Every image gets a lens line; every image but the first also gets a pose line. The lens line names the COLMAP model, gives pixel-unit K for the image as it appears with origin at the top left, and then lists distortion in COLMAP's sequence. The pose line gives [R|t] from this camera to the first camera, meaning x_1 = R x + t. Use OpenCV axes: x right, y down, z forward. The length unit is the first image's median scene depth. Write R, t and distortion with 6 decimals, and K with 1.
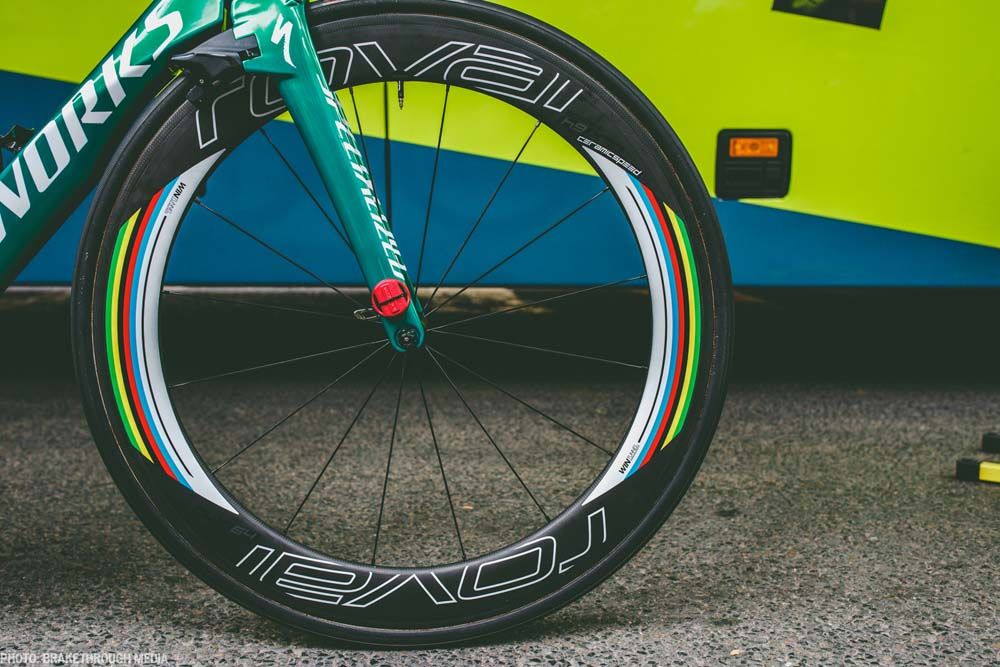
lens RADIAL K [[983.2, 0, 503.7], [0, 983.2, 336.0], [0, 0, 1]] dist [-0.011143, -0.009487]
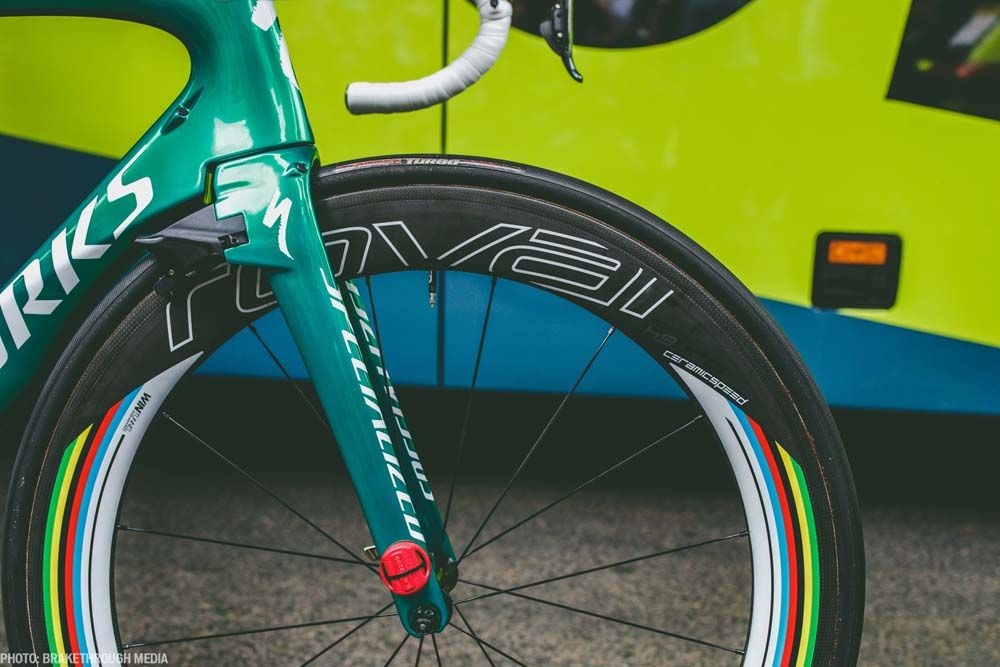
lens RADIAL K [[982.3, 0, 500.0], [0, 982.3, 333.5], [0, 0, 1]] dist [-0.010973, -0.011028]
pose [[0.996678, 0.041782, -0.069907, 0.002369], [-0.043530, 0.998771, -0.023683, -0.196012], [0.068832, 0.026647, 0.997272, 0.245855]]
